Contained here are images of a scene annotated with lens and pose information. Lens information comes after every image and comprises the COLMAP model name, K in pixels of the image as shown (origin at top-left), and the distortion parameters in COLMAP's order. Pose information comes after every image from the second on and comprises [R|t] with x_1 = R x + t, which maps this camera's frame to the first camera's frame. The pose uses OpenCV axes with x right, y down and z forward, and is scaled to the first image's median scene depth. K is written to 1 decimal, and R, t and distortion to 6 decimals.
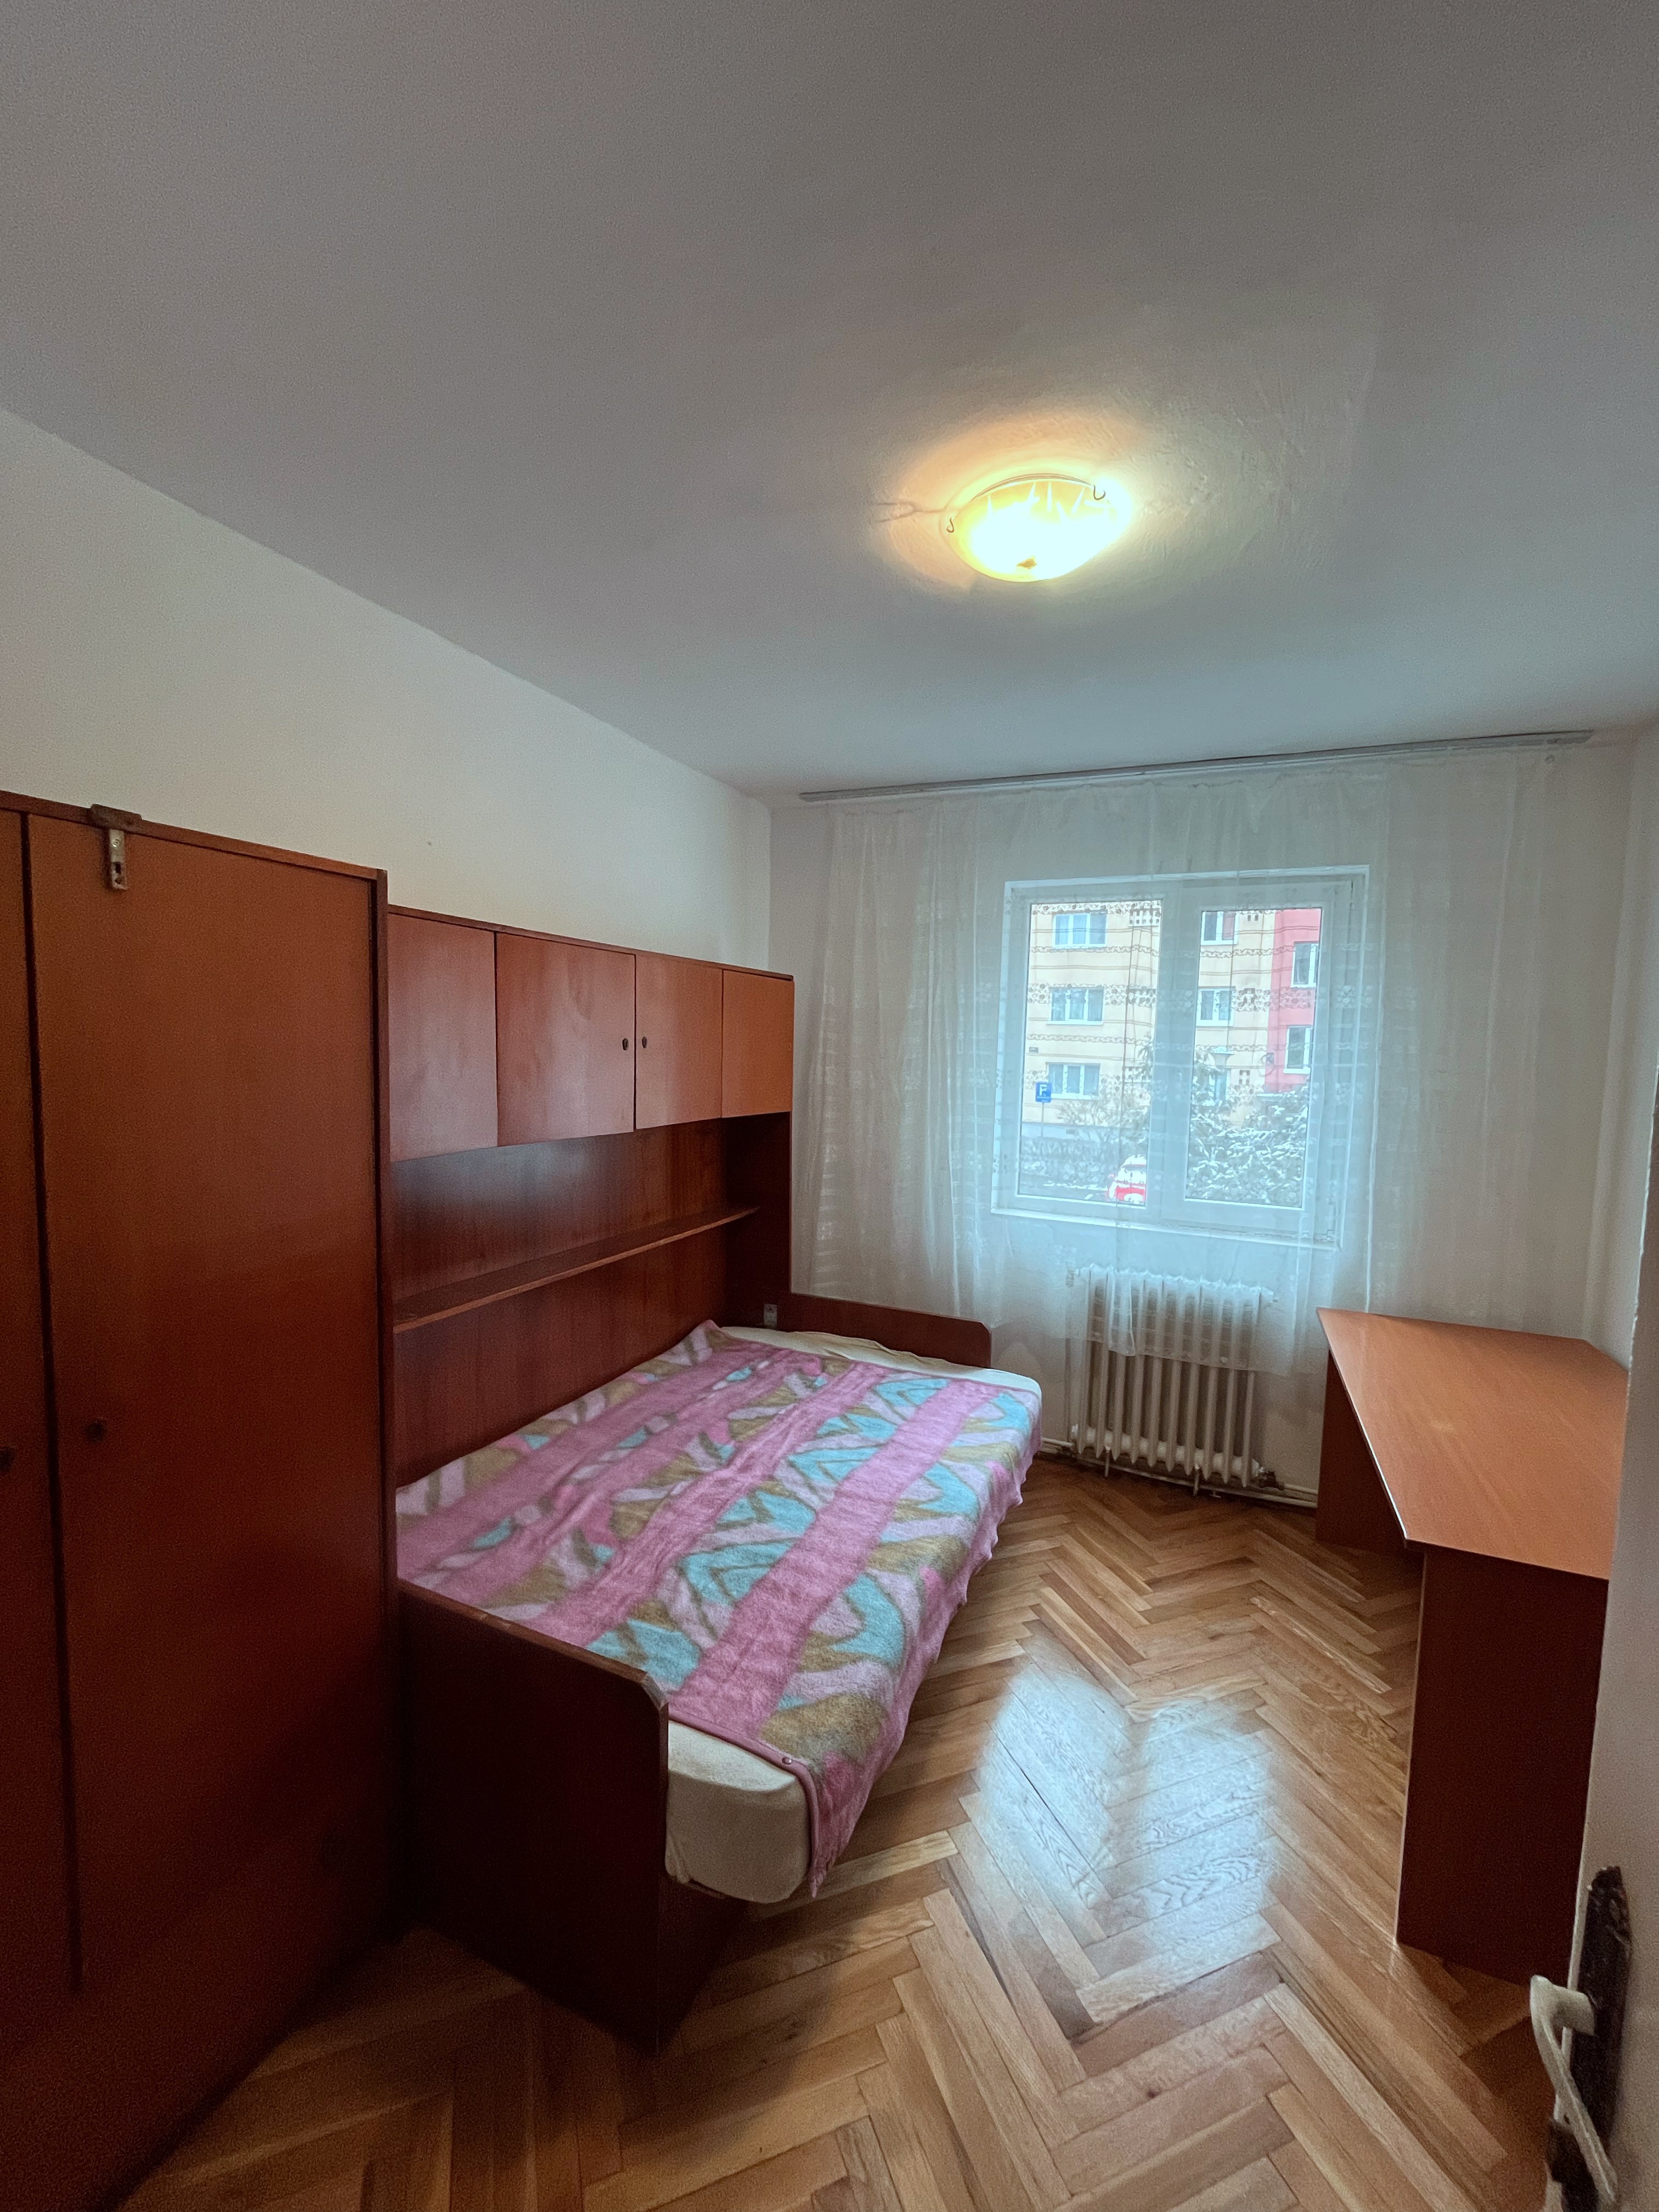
lens RADIAL K [[900.5, 0, 829.5], [0, 900.5, 1106.0], [0, 0, 1]] dist [-0.000068, -0.000796]
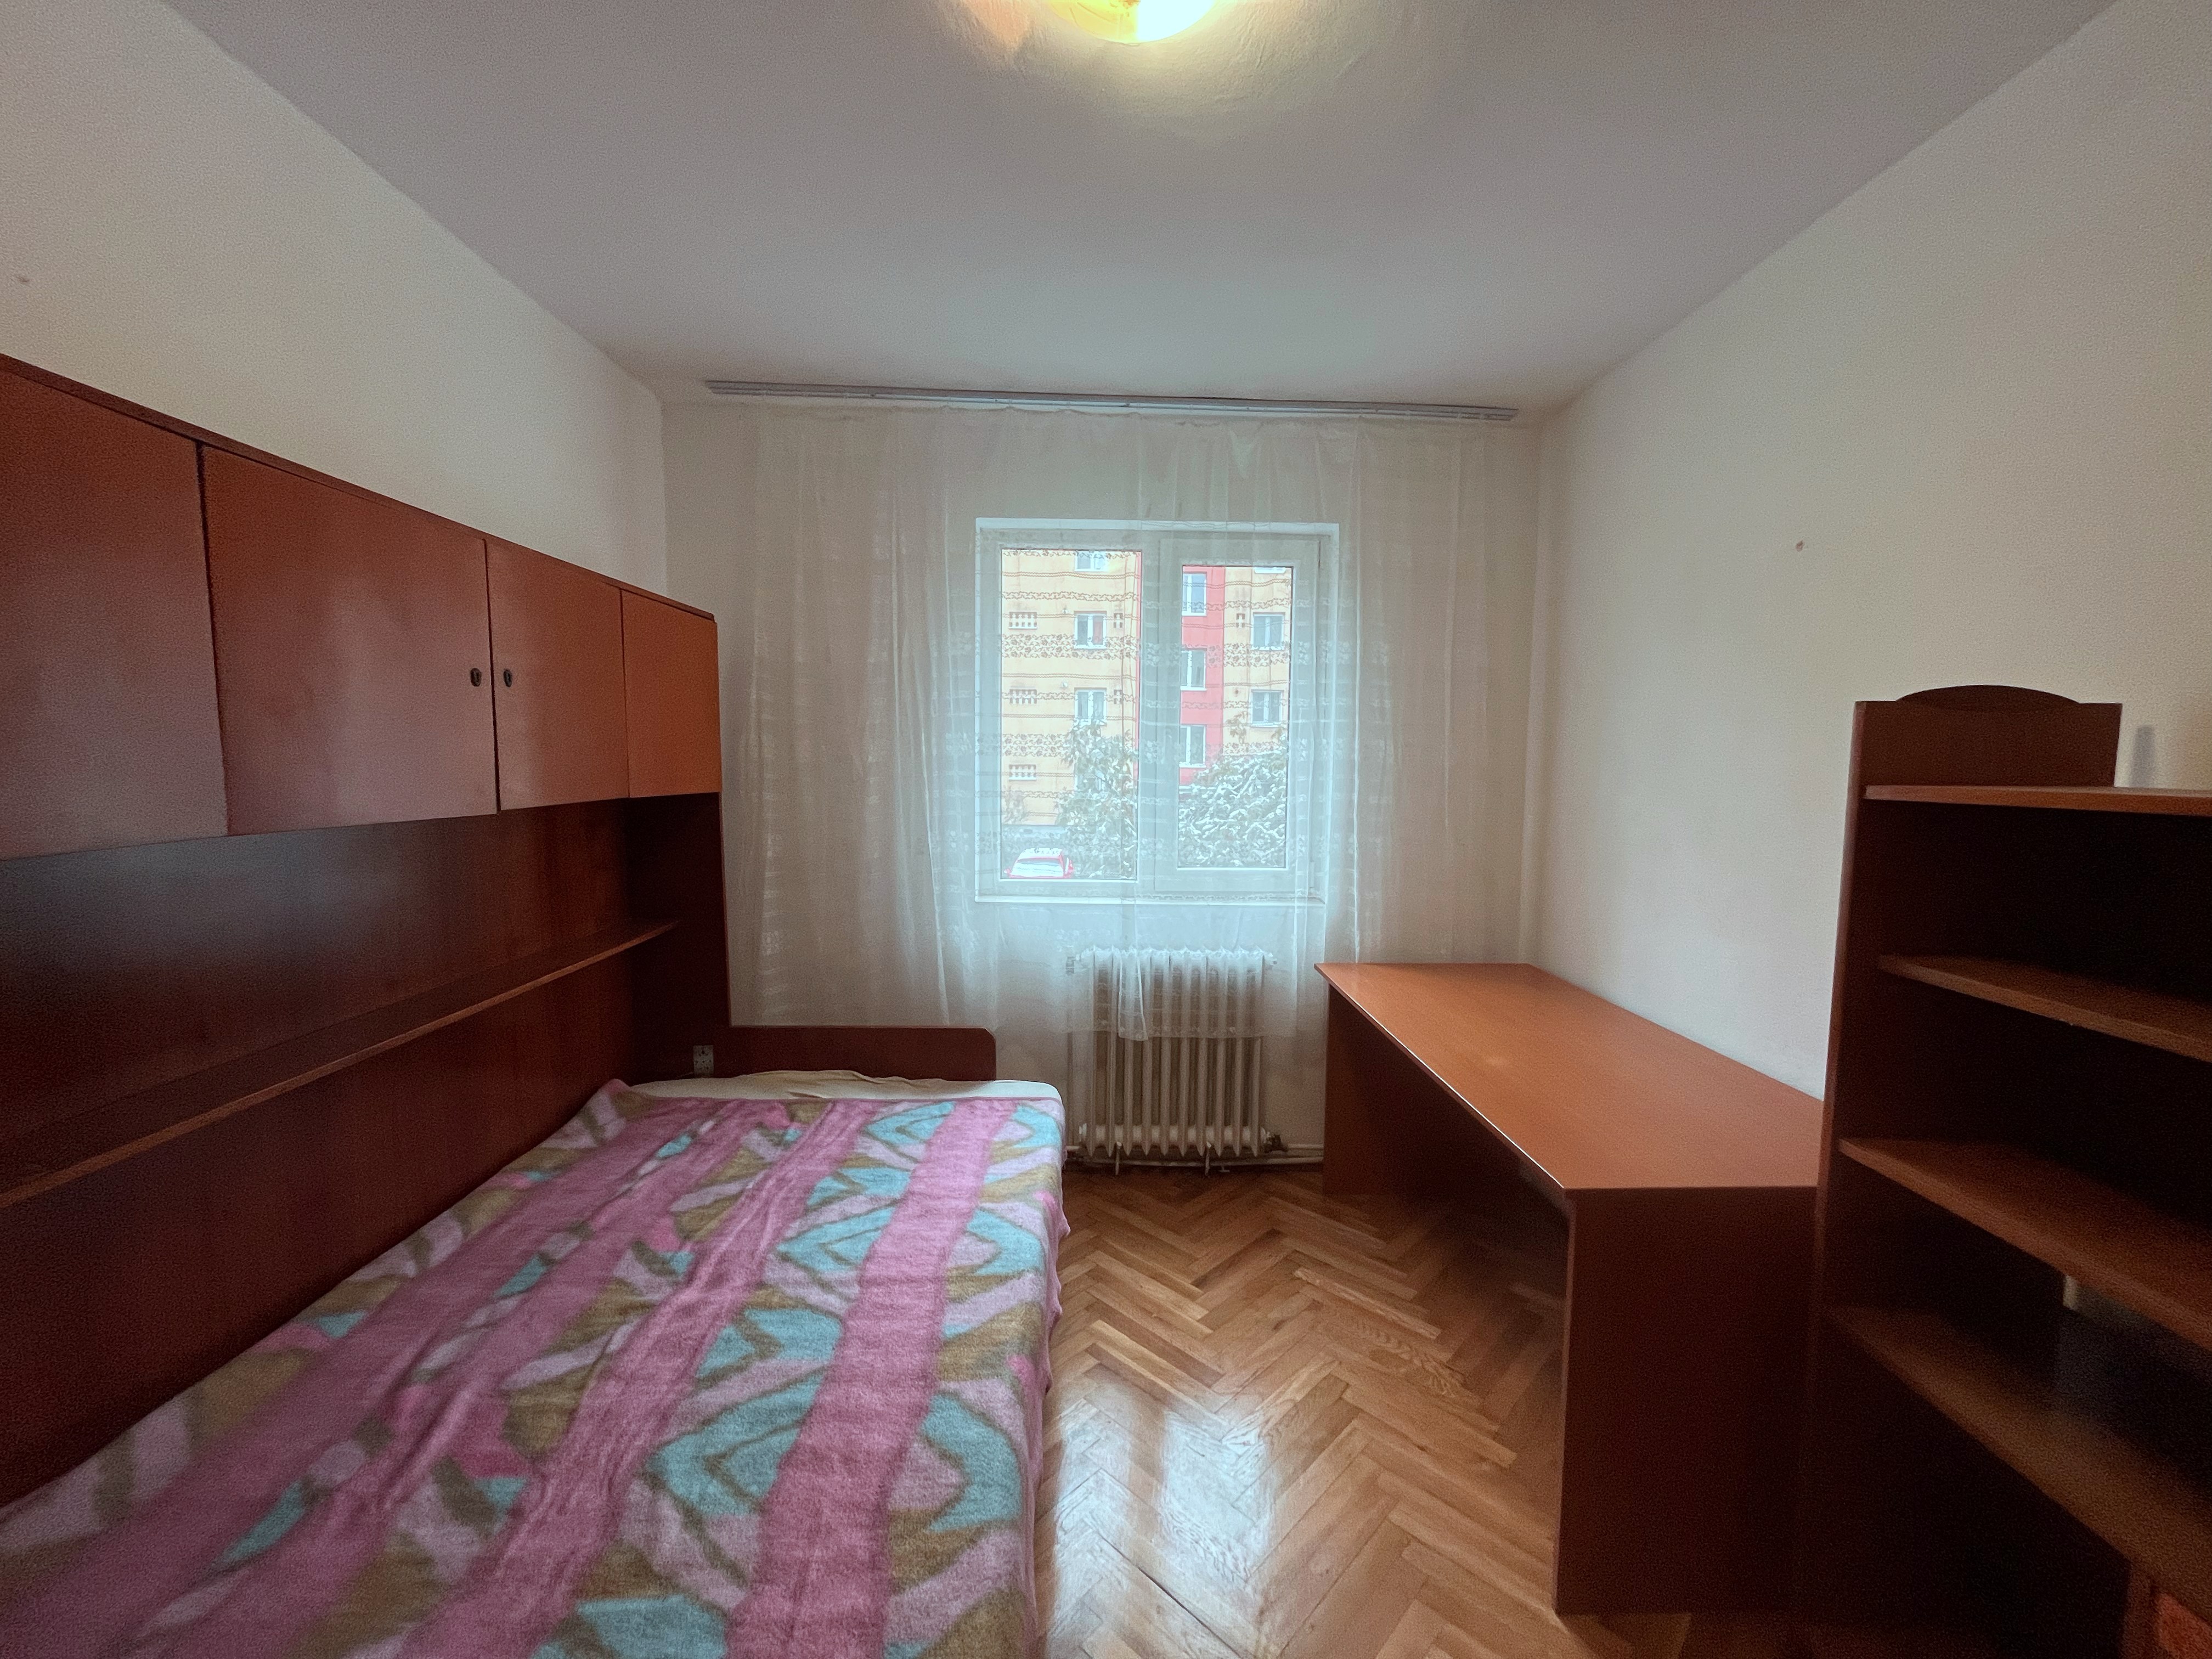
lens RADIAL K [[900.5, 0, 1111.0], [0, 900.5, 821.8], [0, 0, 1]] dist [-0.000068, -0.000796]
pose [[0.904613, -0.049181, 0.423388, -0.079239], [0.043766, 0.998788, 0.022509, 0.033637], [-0.423982, -0.001832, 0.905669, 0.189977]]
